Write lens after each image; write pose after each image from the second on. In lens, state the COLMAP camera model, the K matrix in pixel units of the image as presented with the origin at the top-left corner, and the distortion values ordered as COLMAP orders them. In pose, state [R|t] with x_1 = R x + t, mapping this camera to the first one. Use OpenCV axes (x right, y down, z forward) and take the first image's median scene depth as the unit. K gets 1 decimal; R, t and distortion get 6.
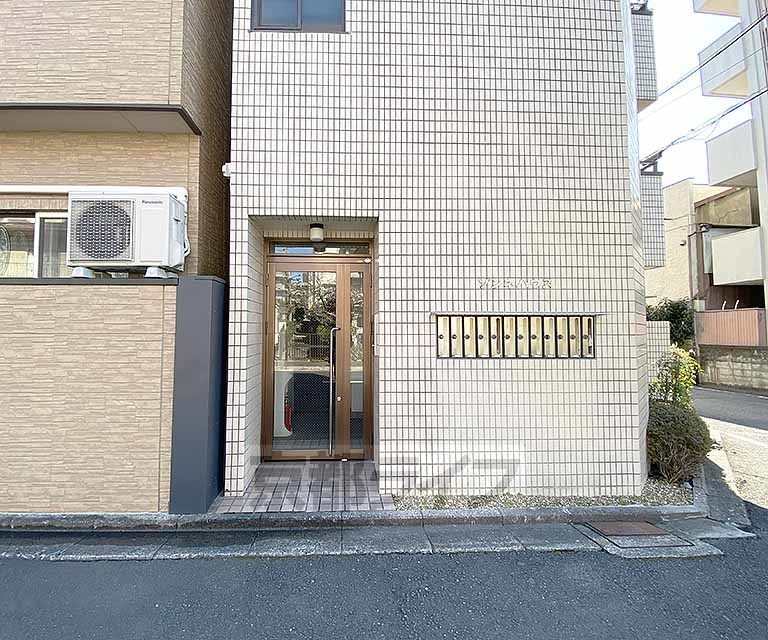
lens RADIAL K [[344.1, 0, 384.2], [0, 344.1, 317.1], [0, 0, 1]] dist [0.023899, -0.026503]
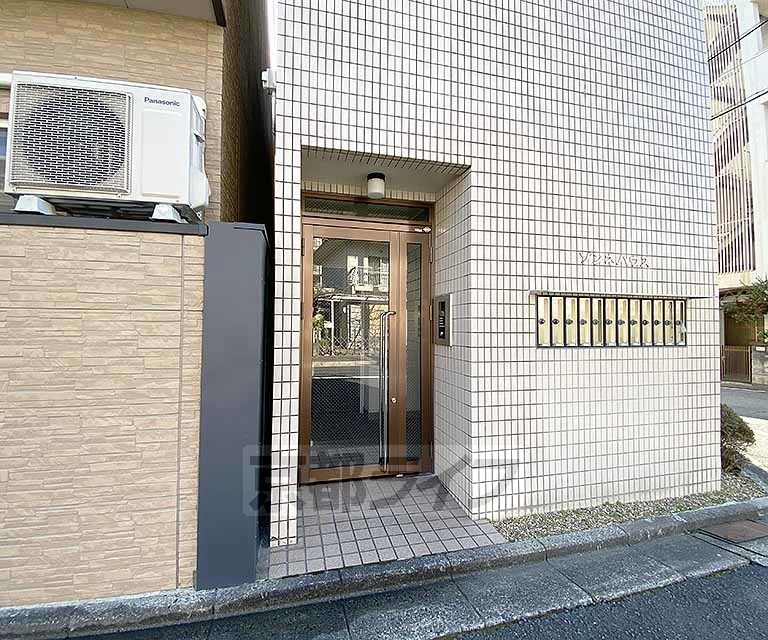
lens RADIAL K [[327.9, 0, 384.0], [0, 327.9, 320.0], [0, 0, 1]] dist [0.003074, -0.010788]
pose [[0.984419, 0.007661, 0.175670, -0.341680], [-0.010681, 0.999811, 0.016255, 0.046268], [-0.175512, -0.017878, 0.984315, 0.308369]]
